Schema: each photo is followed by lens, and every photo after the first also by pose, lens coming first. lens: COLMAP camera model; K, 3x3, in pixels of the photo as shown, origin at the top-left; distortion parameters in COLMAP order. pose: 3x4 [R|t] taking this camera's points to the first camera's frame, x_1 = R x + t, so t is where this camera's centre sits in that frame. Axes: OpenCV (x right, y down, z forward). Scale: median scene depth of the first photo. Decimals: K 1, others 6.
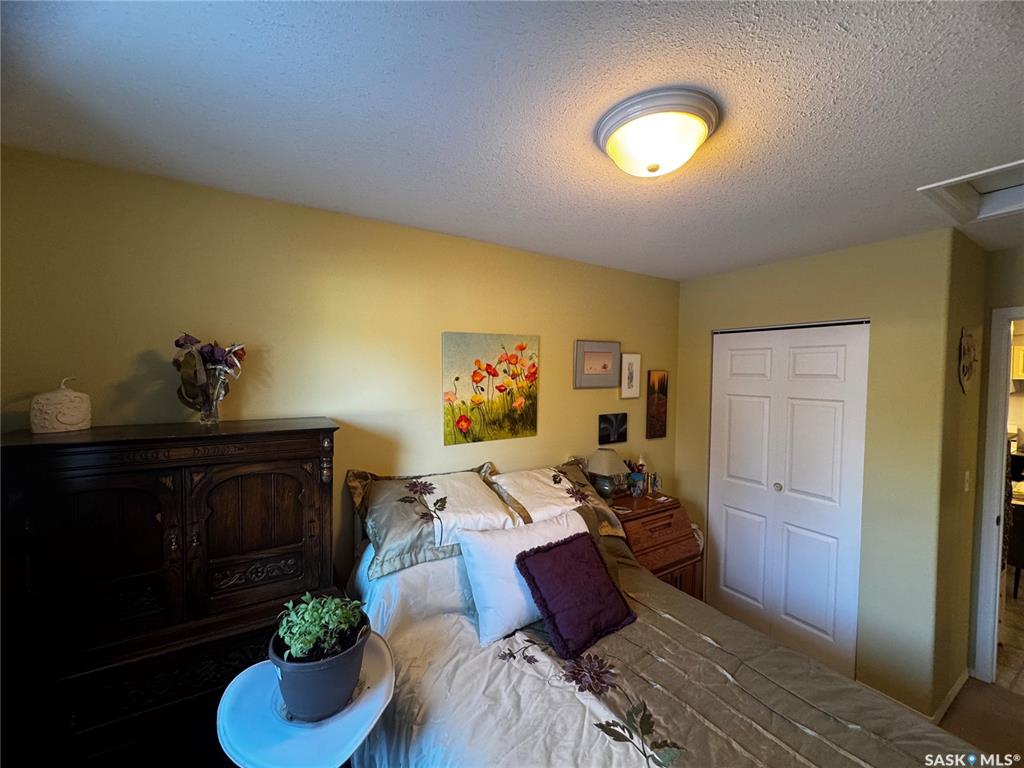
lens RADIAL K [[409.0, 0, 512.0], [0, 409.0, 384.0], [0, 0, 1]] dist [-0.001693, -0.000449]
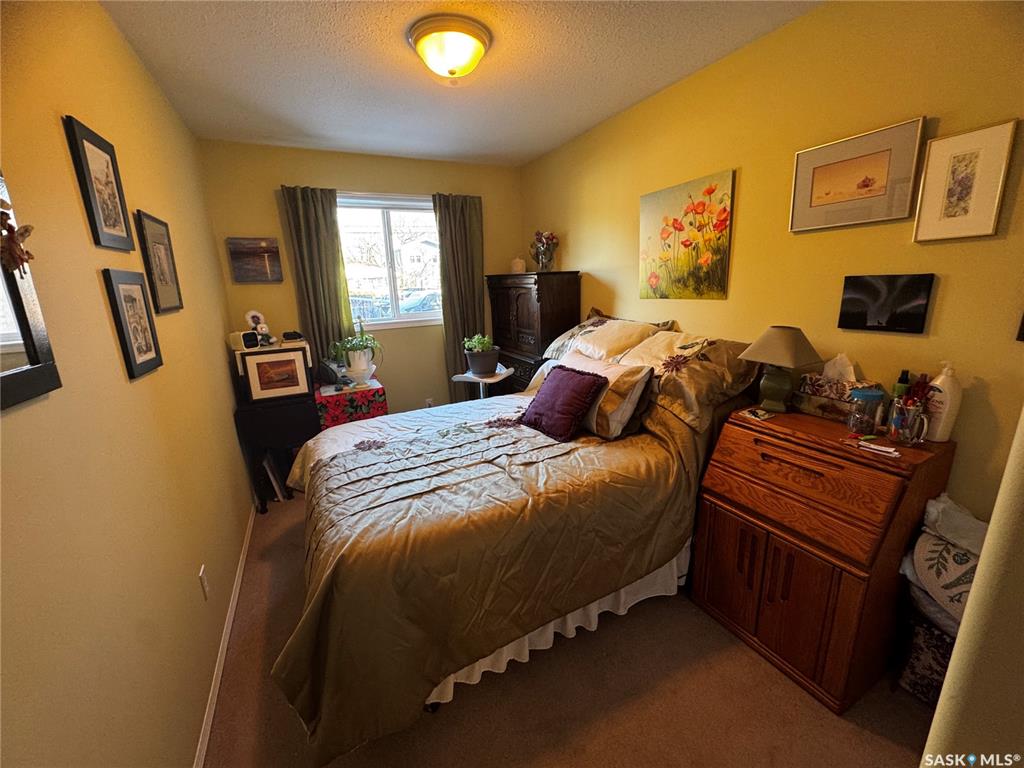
lens RADIAL K [[409.0, 0, 512.0], [0, 409.0, 384.0], [0, 0, 1]] dist [-0.001693, -0.000449]
pose [[-0.090184, 0.240370, -0.966483, 0.985755], [0.006564, 0.970560, 0.240772, 0.094495], [0.995903, 0.015370, -0.089107, 0.675788]]
